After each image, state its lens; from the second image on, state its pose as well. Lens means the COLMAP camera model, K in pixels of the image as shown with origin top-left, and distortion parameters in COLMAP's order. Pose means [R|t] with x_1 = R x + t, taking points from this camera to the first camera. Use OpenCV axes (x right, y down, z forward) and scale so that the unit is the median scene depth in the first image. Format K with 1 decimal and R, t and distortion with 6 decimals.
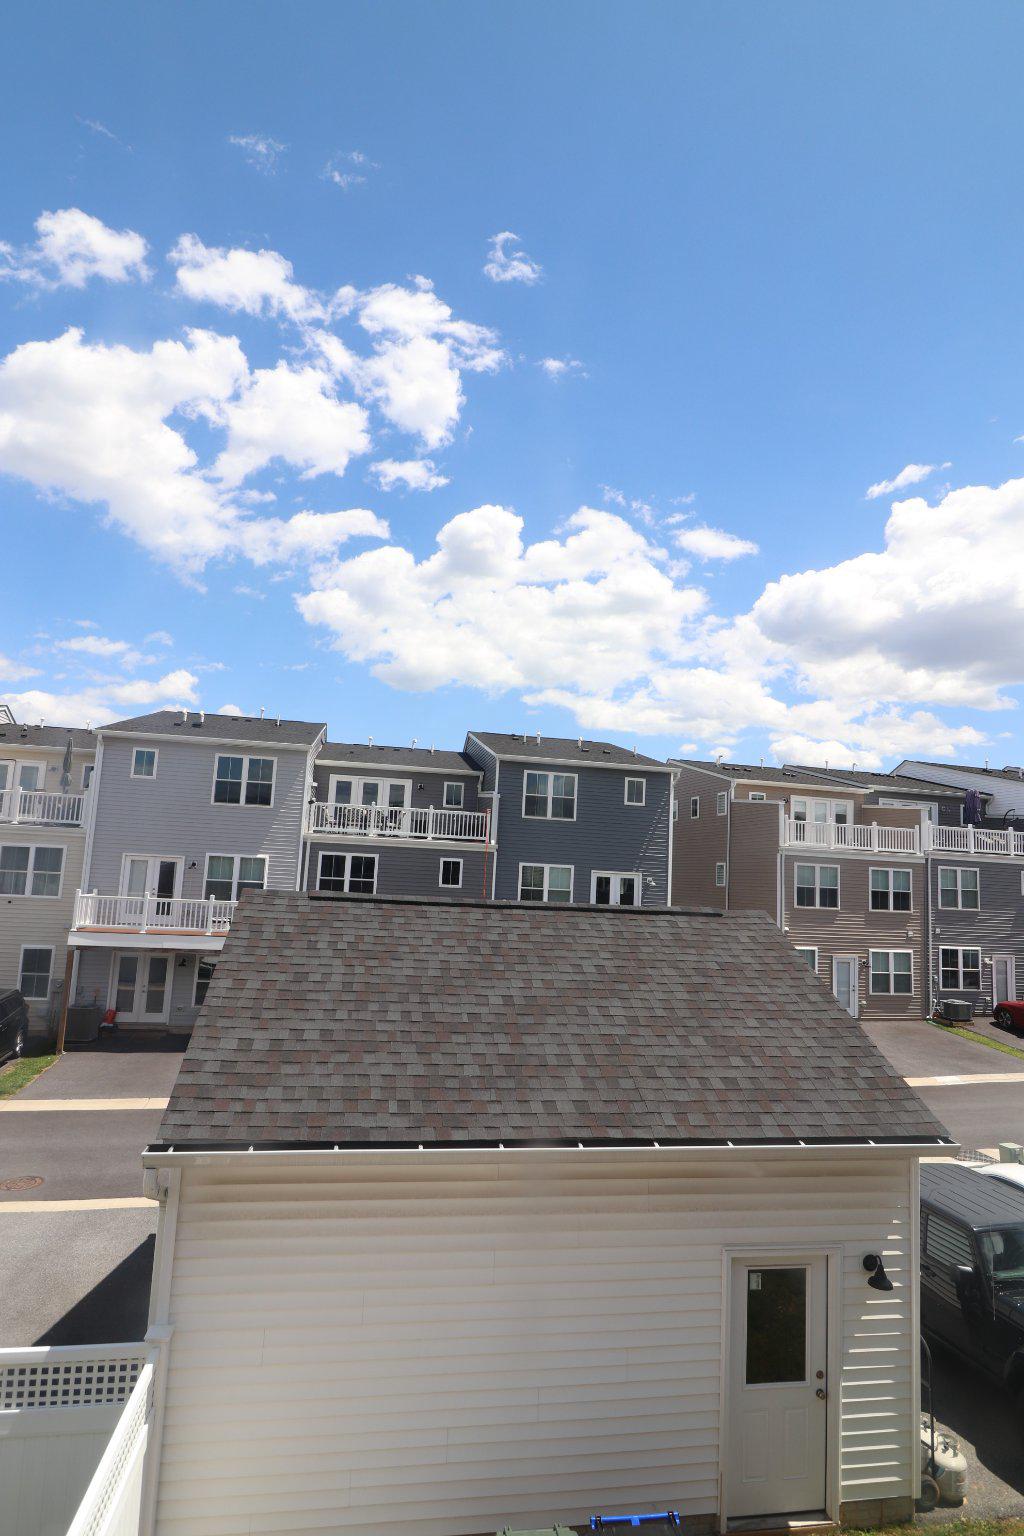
lens RADIAL K [[853.3, 0, 512.0], [0, 853.3, 768.0], [0, 0, 1]] dist [-0.000477, -0.000175]
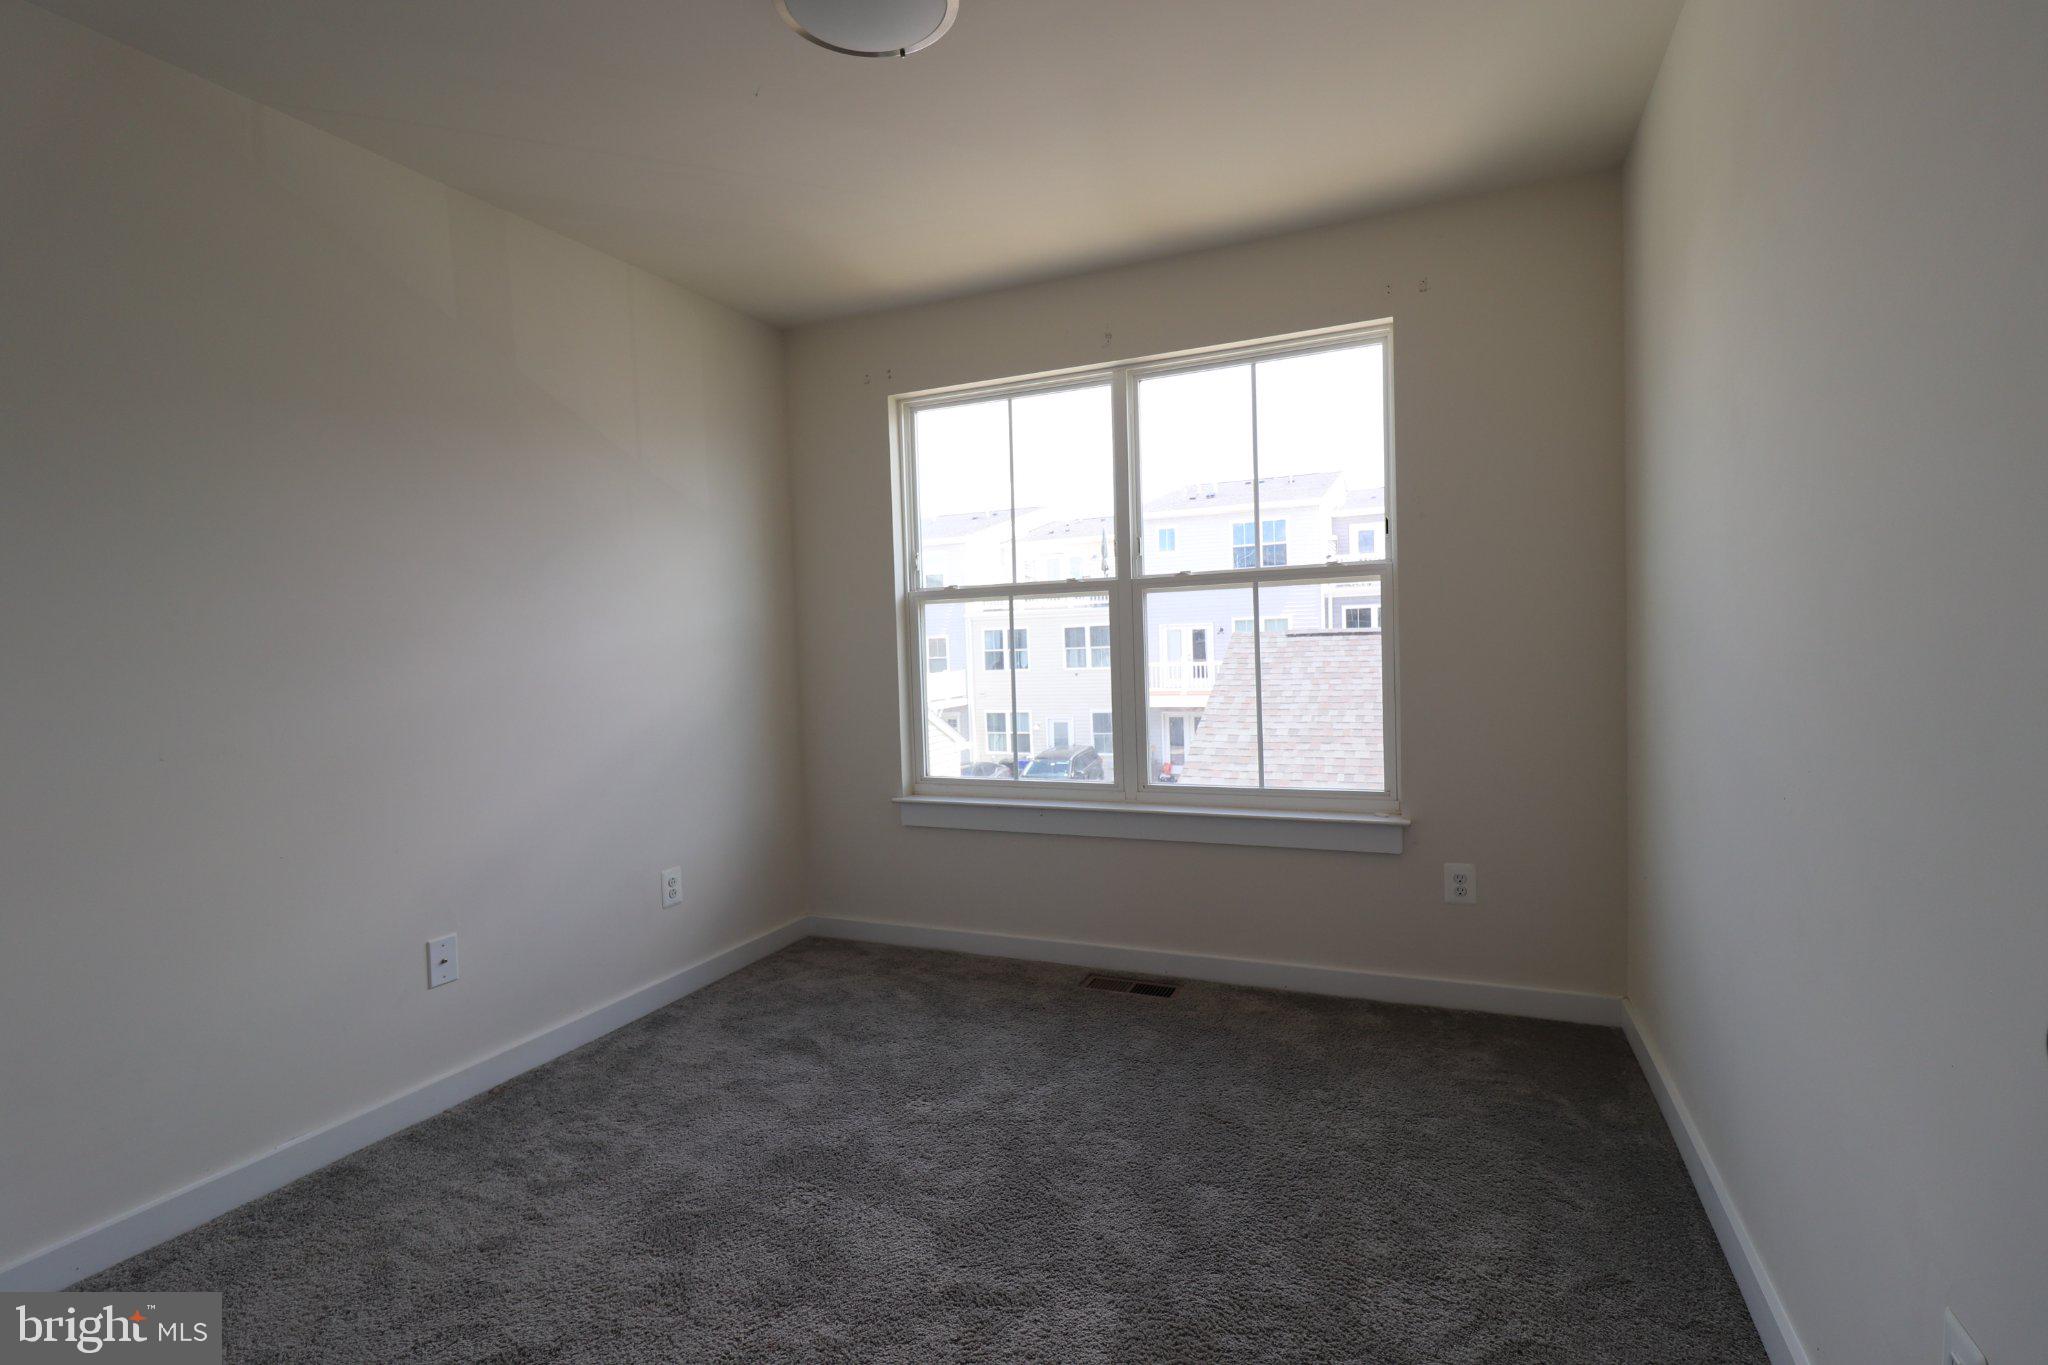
lens RADIAL K [[977.7, 0, 1024.0], [0, 977.7, 682.5], [0, 0, 1]] dist [-0.000311, -0.000004]
pose [[0.832545, -0.055748, -0.551145, 0.240289], [0.142667, 0.982940, 0.116085, 0.005266], [0.535271, -0.175276, 0.826295, -0.397744]]
